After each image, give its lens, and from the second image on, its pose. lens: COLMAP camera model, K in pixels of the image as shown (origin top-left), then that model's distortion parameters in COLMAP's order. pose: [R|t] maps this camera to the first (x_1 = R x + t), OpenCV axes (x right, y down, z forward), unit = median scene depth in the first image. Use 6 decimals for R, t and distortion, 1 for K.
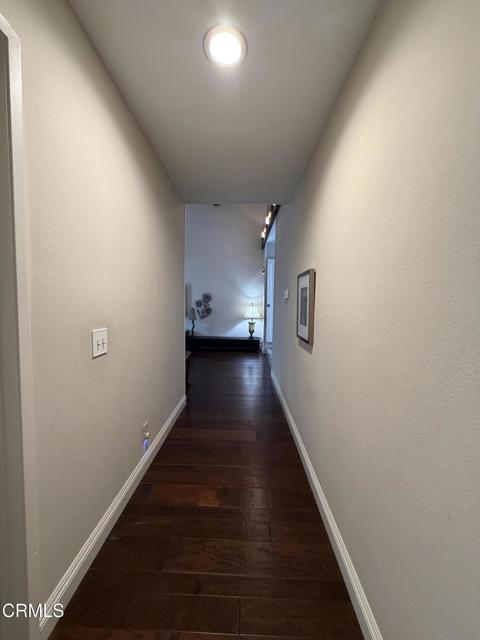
lens RADIAL K [[255.9, 0, 240.0], [0, 255.9, 320.0], [0, 0, 1]] dist [0.001039, 0.000052]
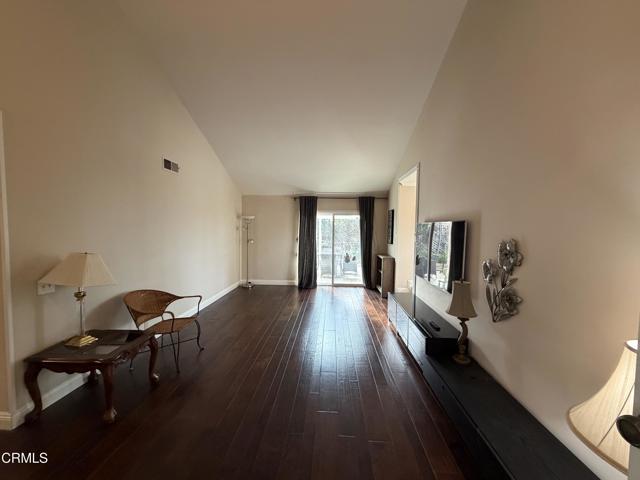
lens RADIAL K [[255.9, 0, 320.0], [0, 255.9, 240.0], [0, 0, 1]] dist [0.001039, 0.000052]
pose [[-0.024955, 0.021331, -0.999461, 0.170080], [-0.079536, 0.996561, 0.023255, -0.093983], [0.996520, 0.080073, -0.023172, 0.785691]]
